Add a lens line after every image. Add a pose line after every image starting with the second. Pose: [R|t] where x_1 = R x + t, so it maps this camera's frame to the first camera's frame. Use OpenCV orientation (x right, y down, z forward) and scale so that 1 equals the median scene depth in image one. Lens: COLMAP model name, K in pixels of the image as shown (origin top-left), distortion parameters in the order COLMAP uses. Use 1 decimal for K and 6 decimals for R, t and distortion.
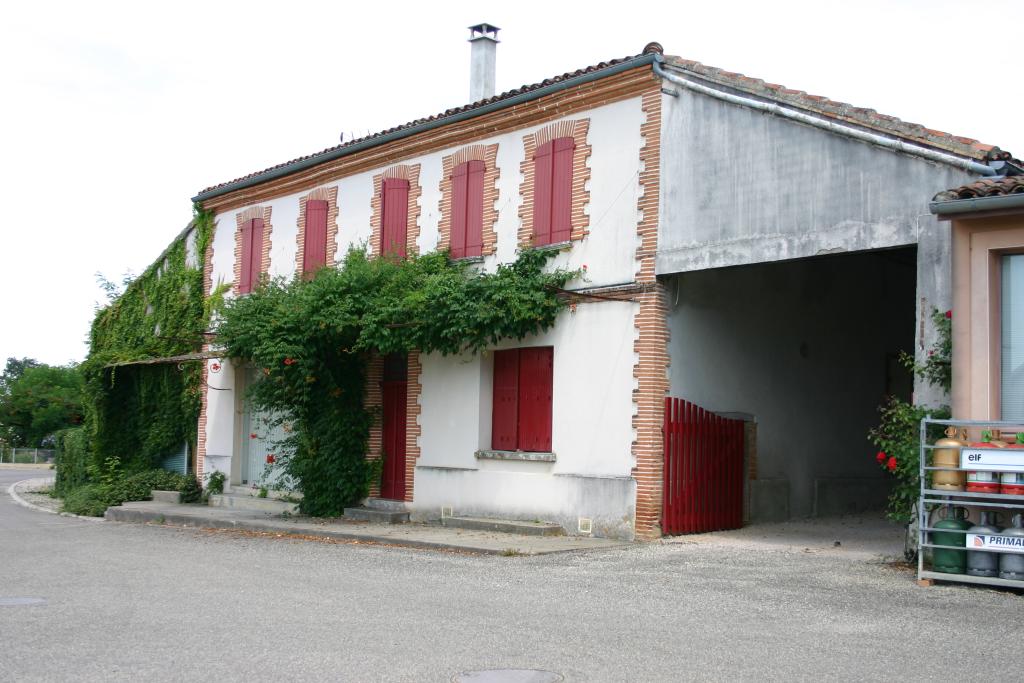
lens RADIAL K [[1249.7, 0, 512.7], [0, 1249.7, 362.6], [0, 0, 1]] dist [-0.018578, -0.019836]
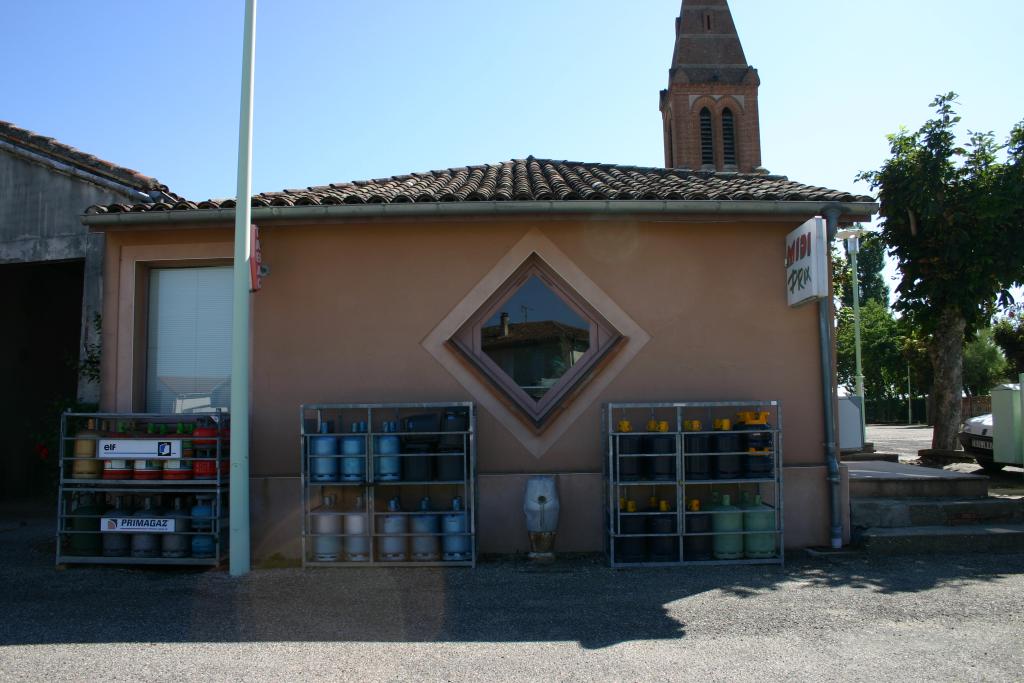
lens RADIAL K [[1249.7, 0, 512.7], [0, 1249.7, 362.6], [0, 0, 1]] dist [-0.018578, -0.019836]
pose [[0.773217, 0.004251, 0.634127, -0.092141], [-0.008040, 0.999963, 0.003101, -0.006903], [-0.634090, -0.007496, 0.773223, -0.120241]]
